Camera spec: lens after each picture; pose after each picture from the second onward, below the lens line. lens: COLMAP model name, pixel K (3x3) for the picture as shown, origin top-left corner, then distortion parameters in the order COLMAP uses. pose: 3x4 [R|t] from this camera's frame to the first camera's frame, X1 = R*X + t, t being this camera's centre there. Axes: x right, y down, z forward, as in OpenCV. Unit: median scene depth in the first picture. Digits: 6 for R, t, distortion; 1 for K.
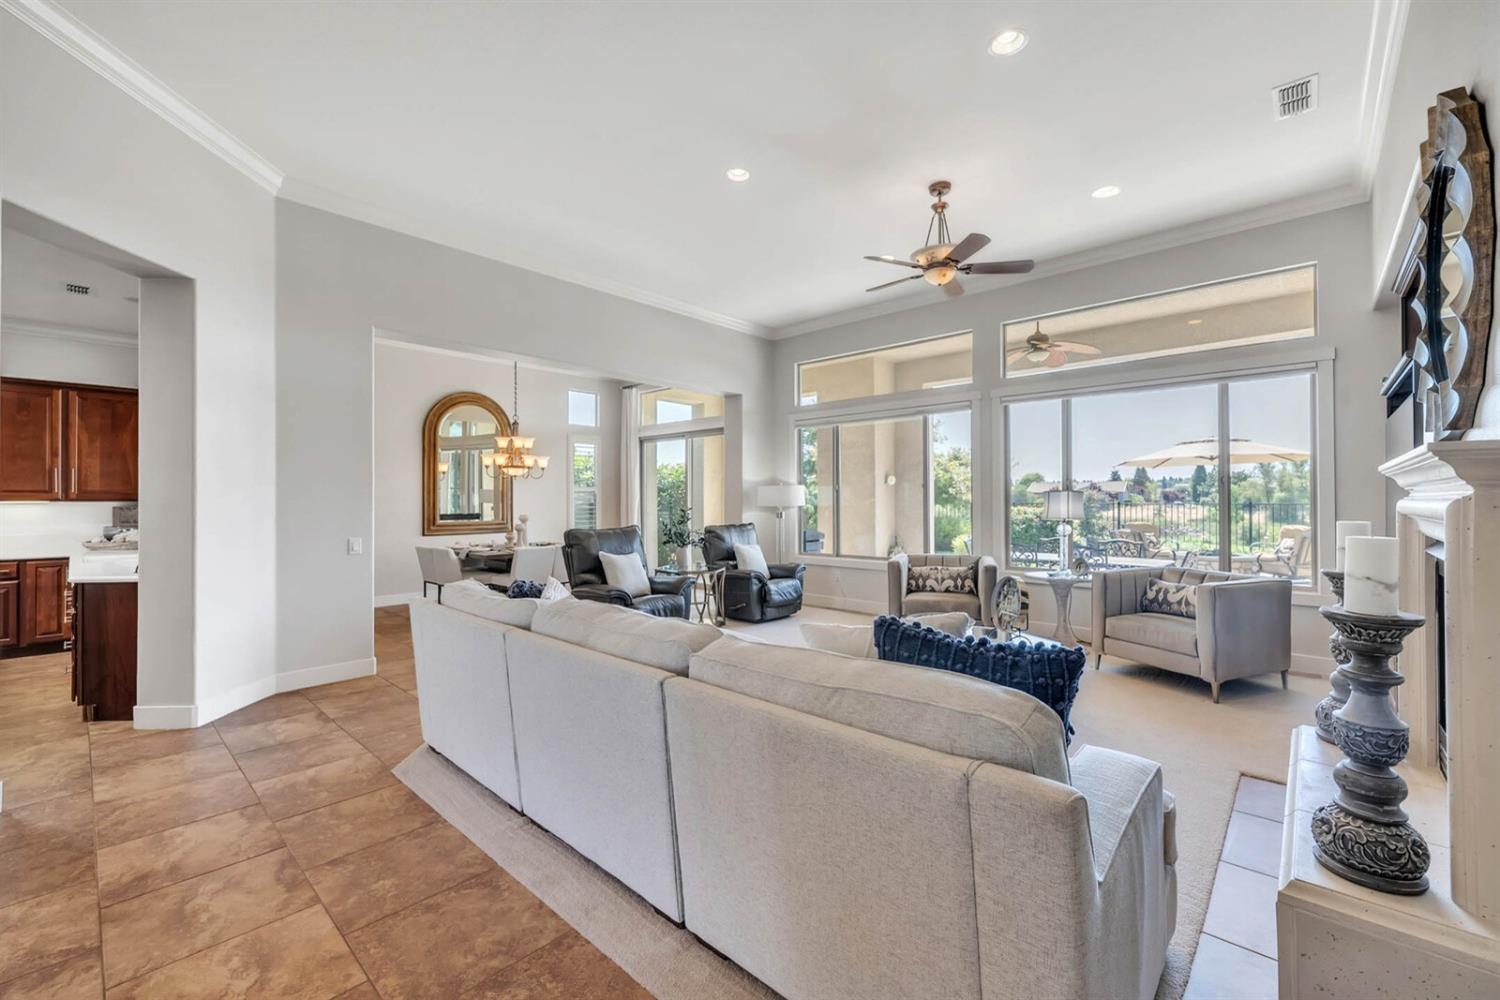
lens RADIAL K [[616.2, 0, 749.5], [0, 616.2, 492.0], [0, 0, 1]] dist [-0.000819, -0.000354]
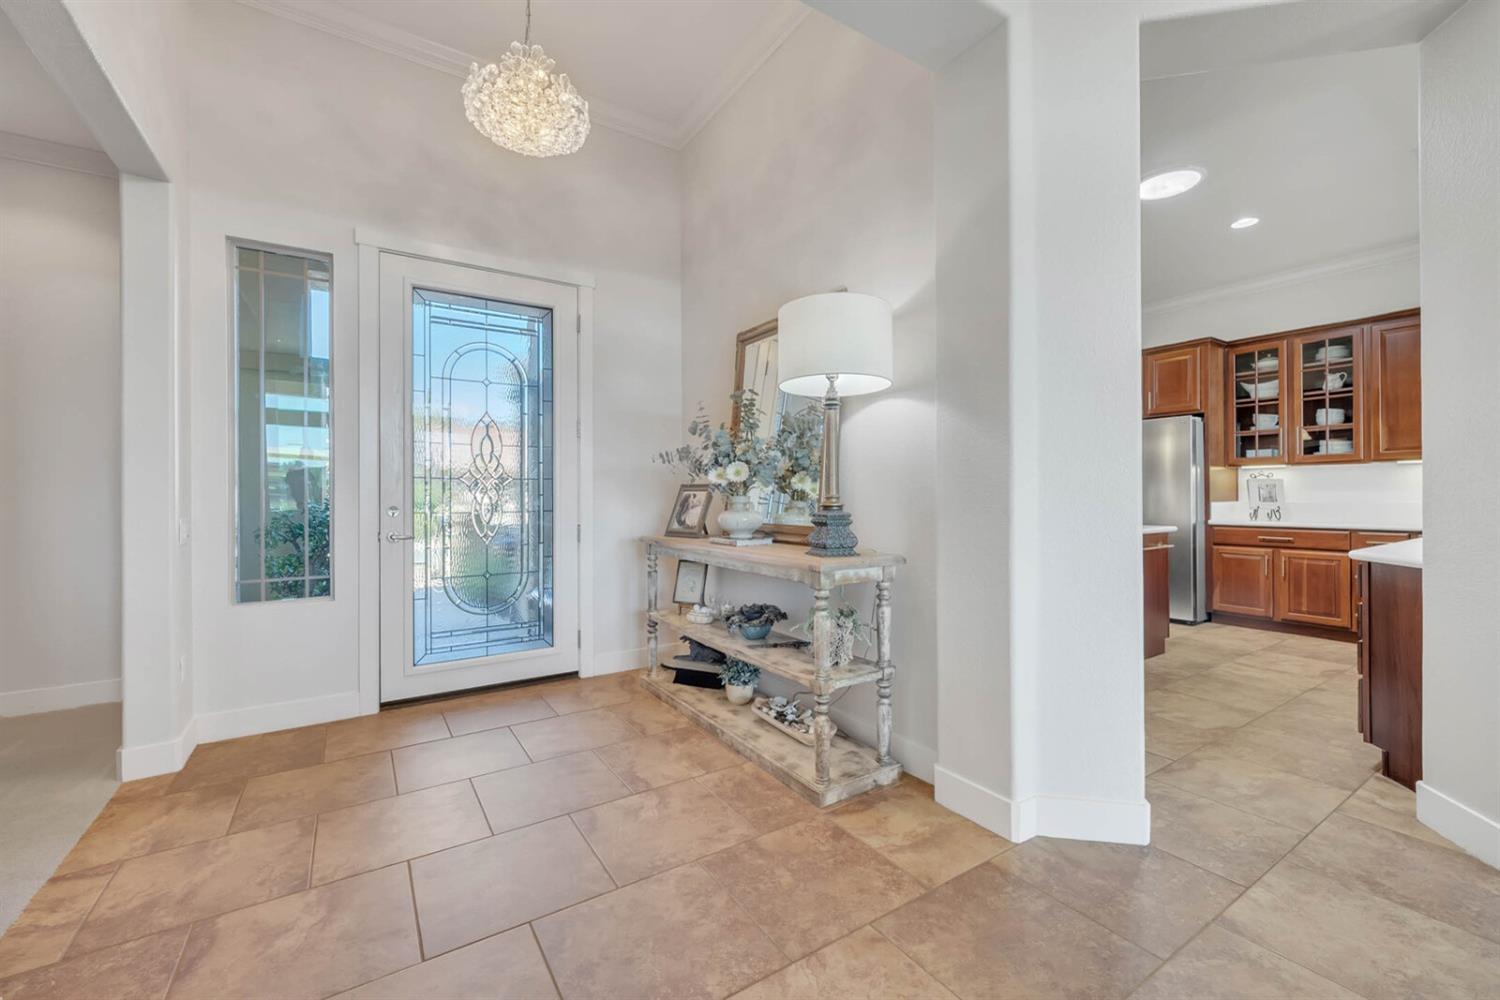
lens RADIAL K [[616.2, 0, 753.9], [0, 616.2, 500.6], [0, 0, 1]] dist [-0.000819, -0.000354]
pose [[-0.248730, 0.015387, -0.968451, -0.326697], [0.022956, 0.999687, 0.009988, 0.071530], [0.968301, -0.019747, -0.249005, 0.628650]]
